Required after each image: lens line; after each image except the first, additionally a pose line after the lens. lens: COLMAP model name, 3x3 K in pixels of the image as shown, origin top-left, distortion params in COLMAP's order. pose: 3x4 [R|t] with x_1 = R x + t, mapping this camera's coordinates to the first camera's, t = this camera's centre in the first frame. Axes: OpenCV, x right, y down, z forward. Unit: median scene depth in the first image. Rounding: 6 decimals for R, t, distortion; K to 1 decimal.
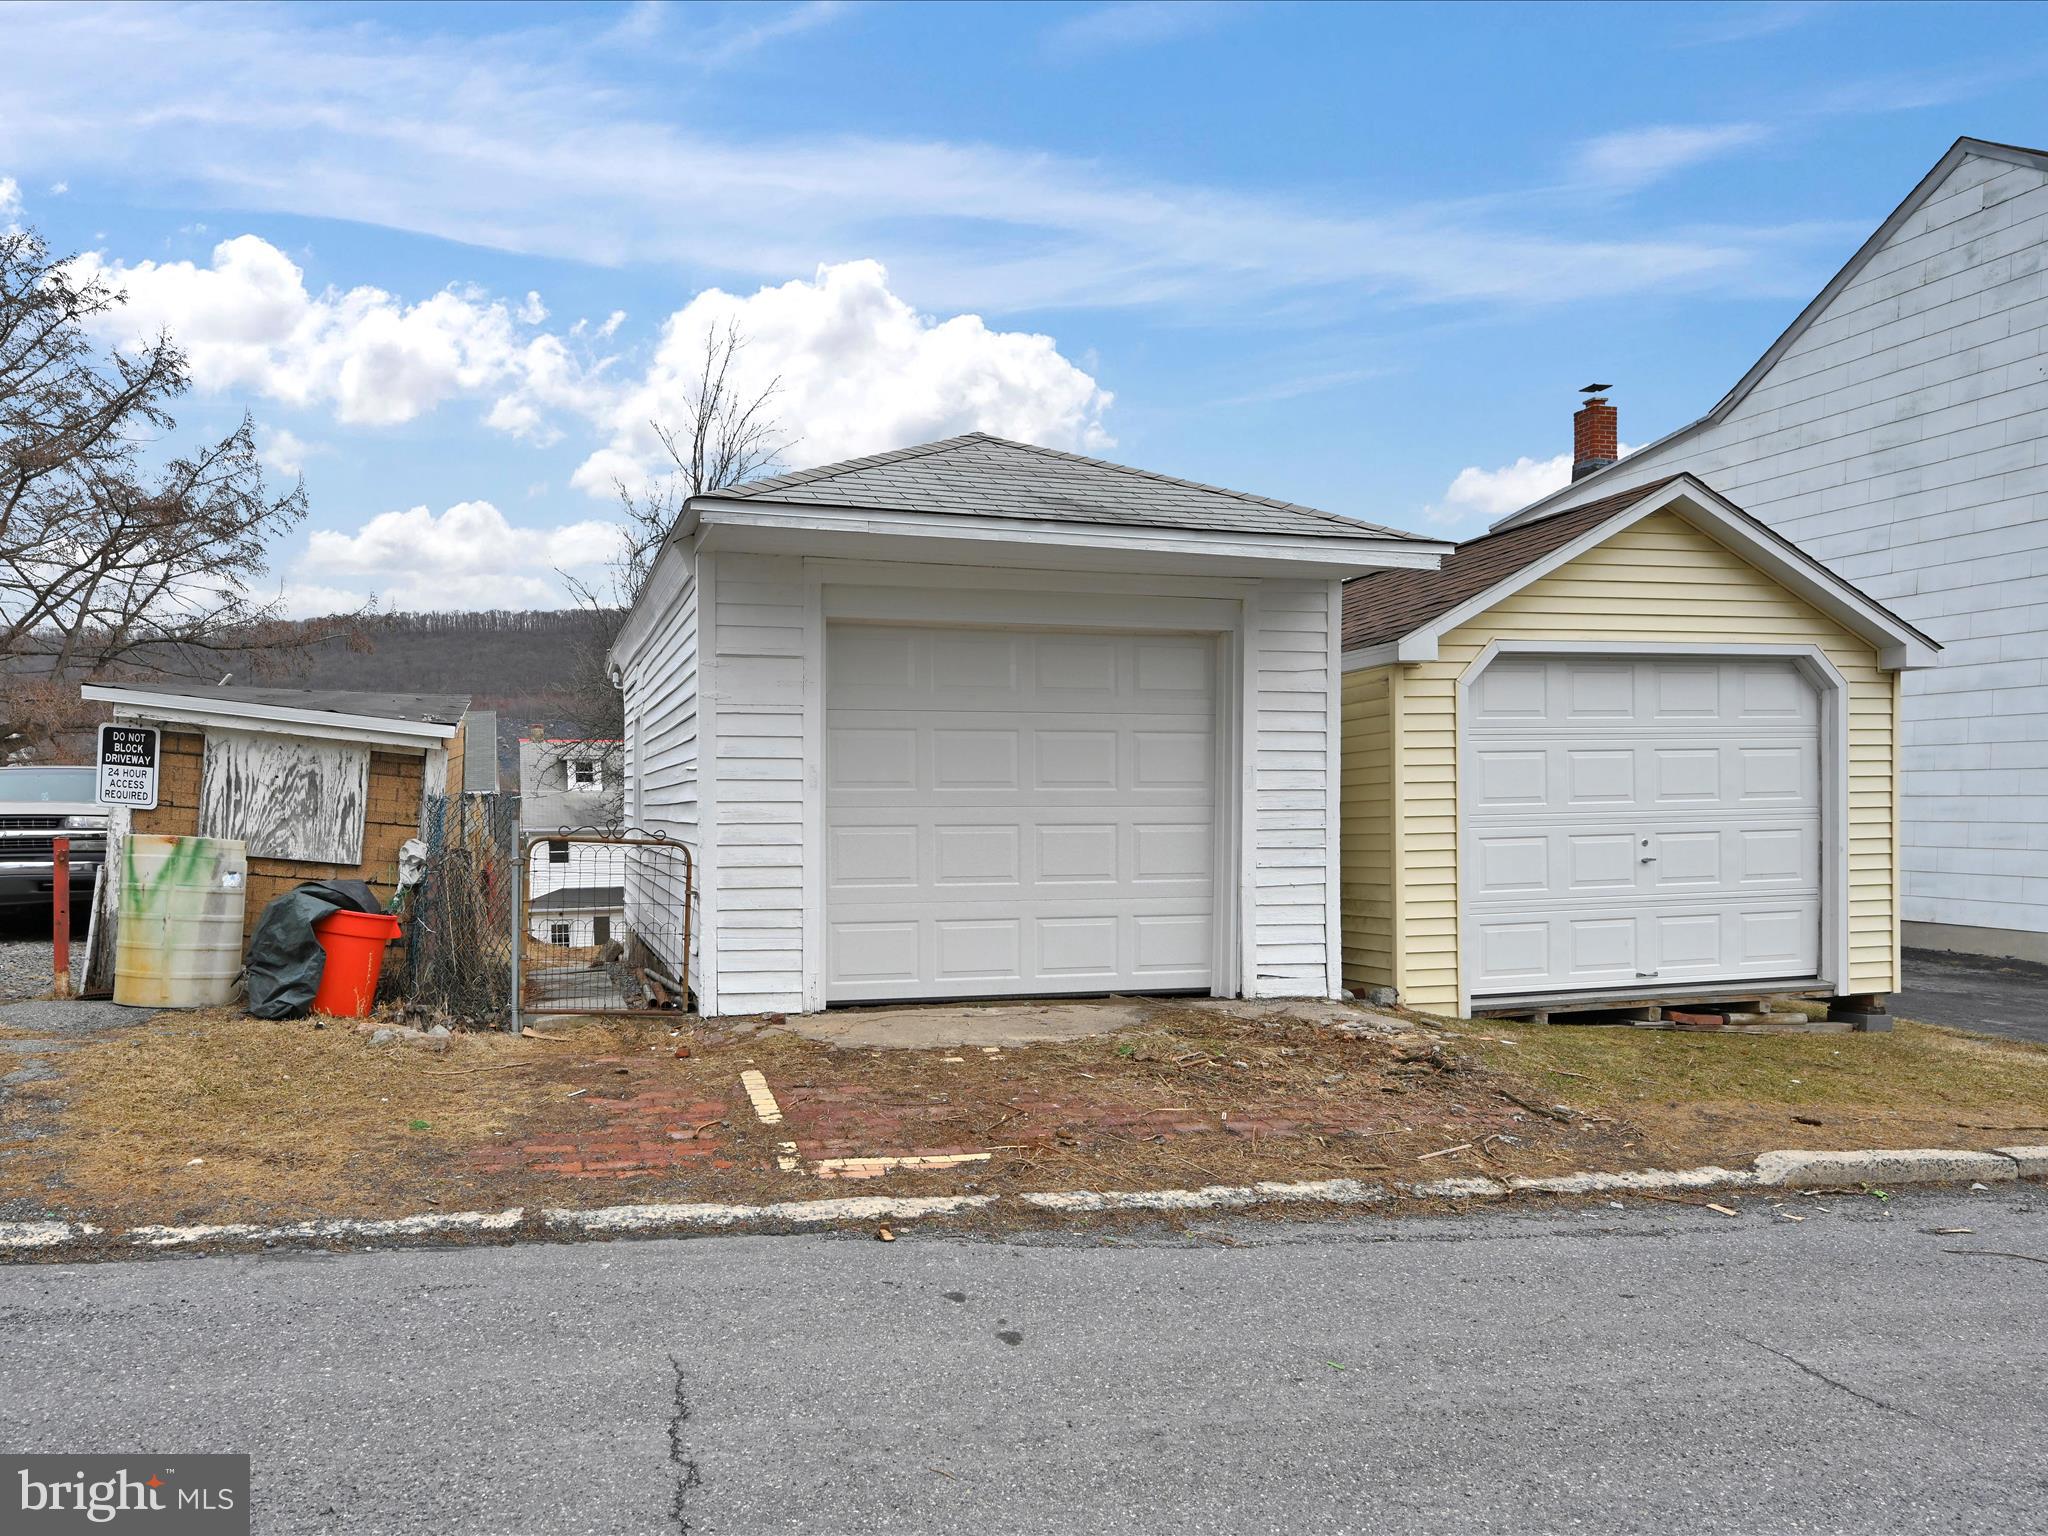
lens RADIAL K [[1600.8, 0, 1024.0], [0, 1600.8, 768.0], [0, 0, 1]] dist [0.003631, -0.000712]
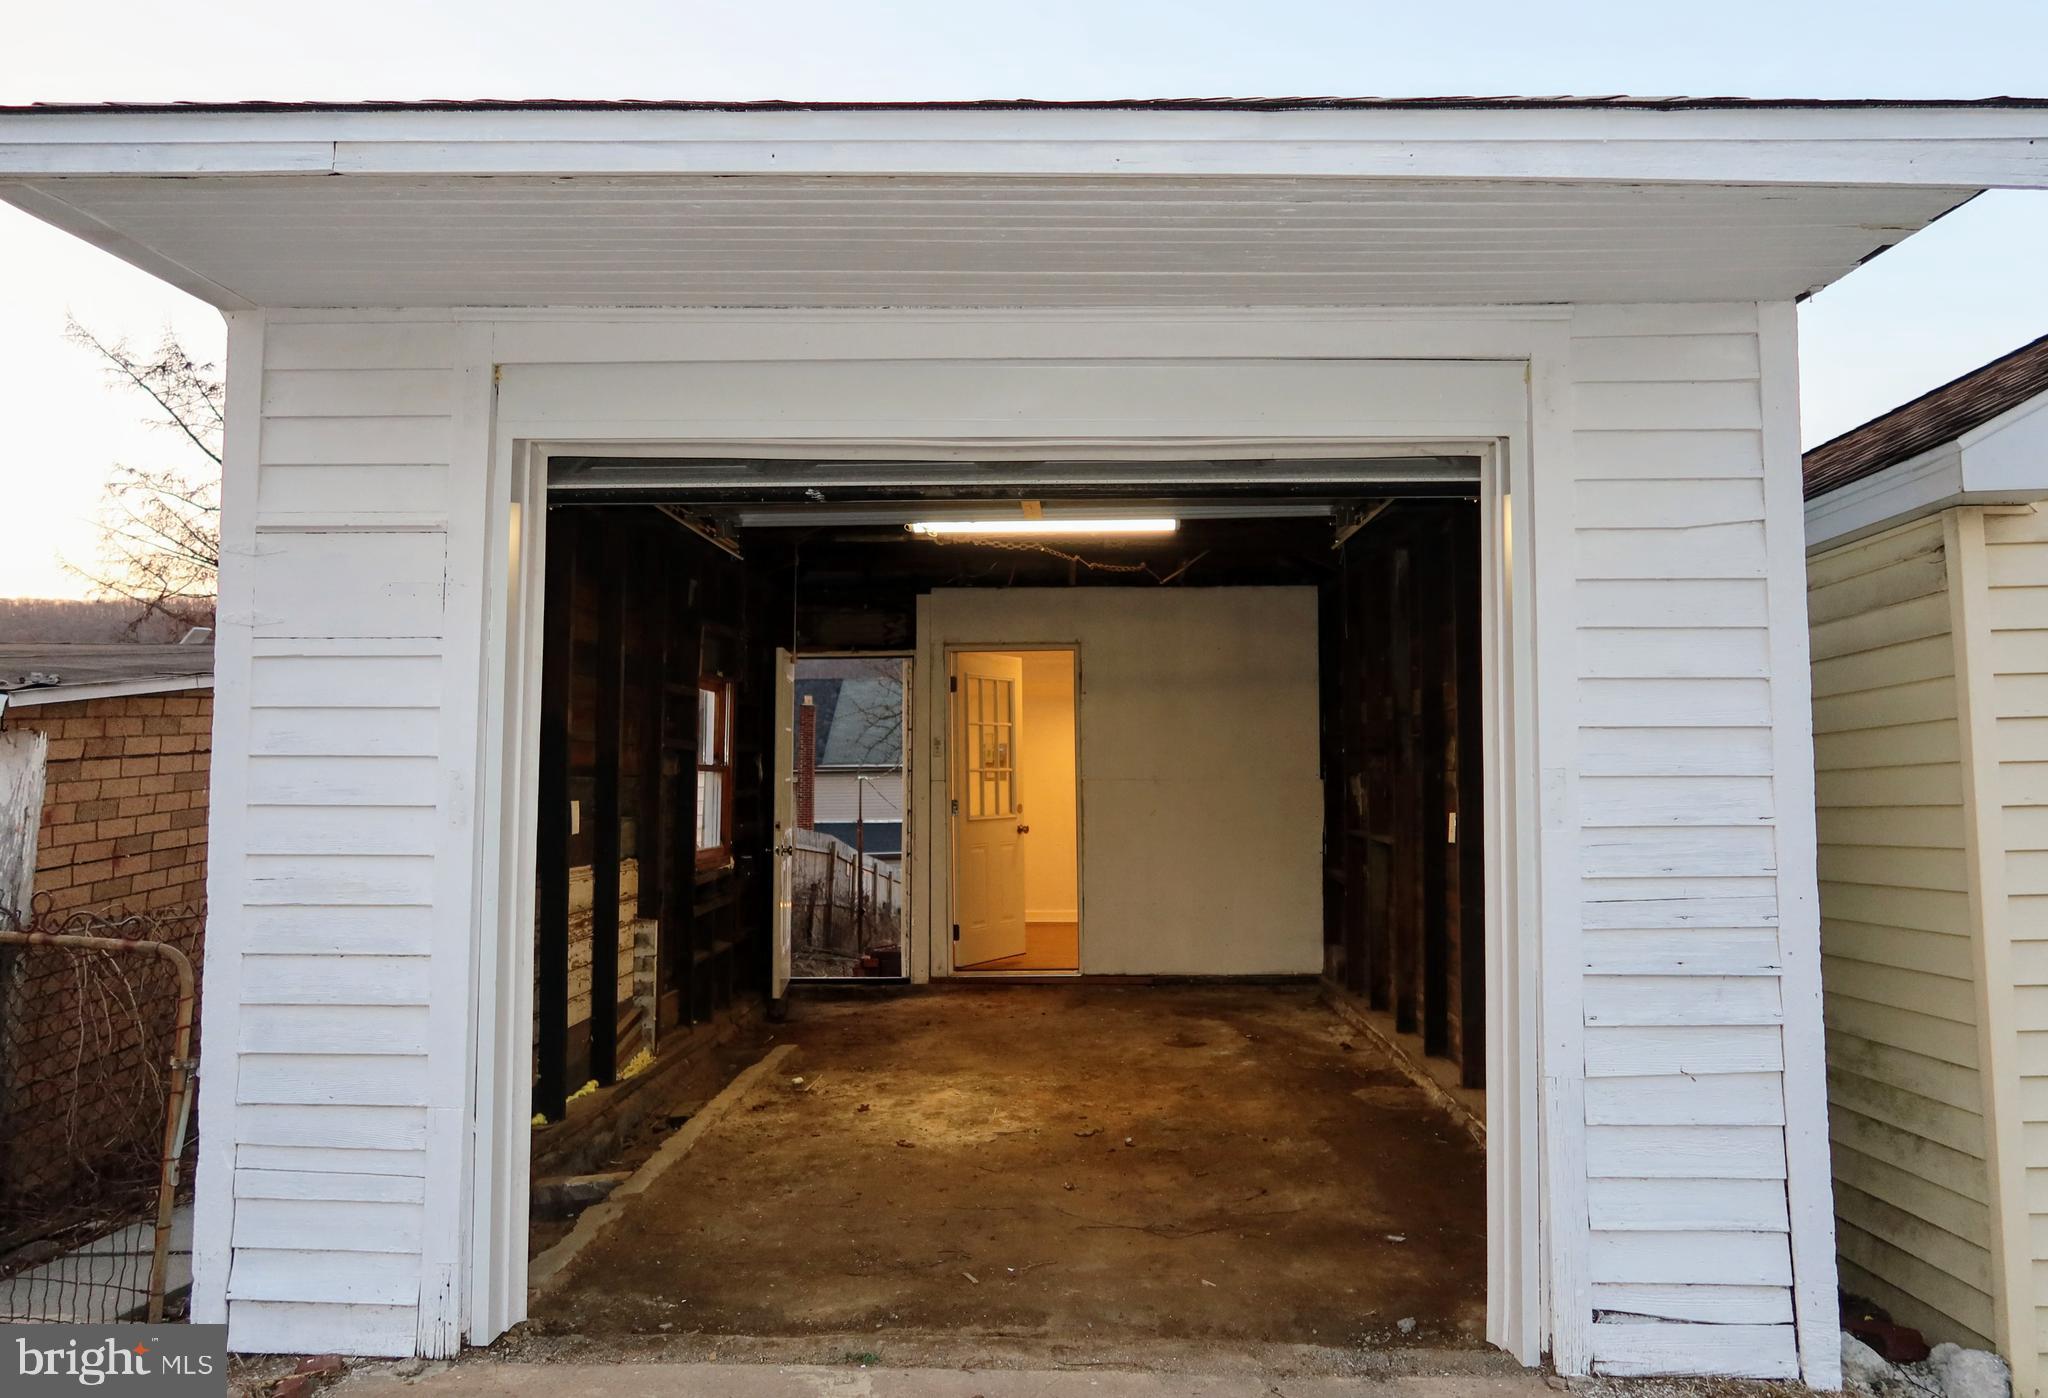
lens RADIAL K [[1399.3, 0, 1024.0], [0, 1399.3, 699.0], [0, 0, 1]] dist [-0.004629, -0.003046]
pose [[0.952285, -0.025416, -0.304149, 0.121550], [0.006891, 0.998063, -0.061827, 0.002913], [0.305131, 0.056781, 0.950616, 0.635536]]
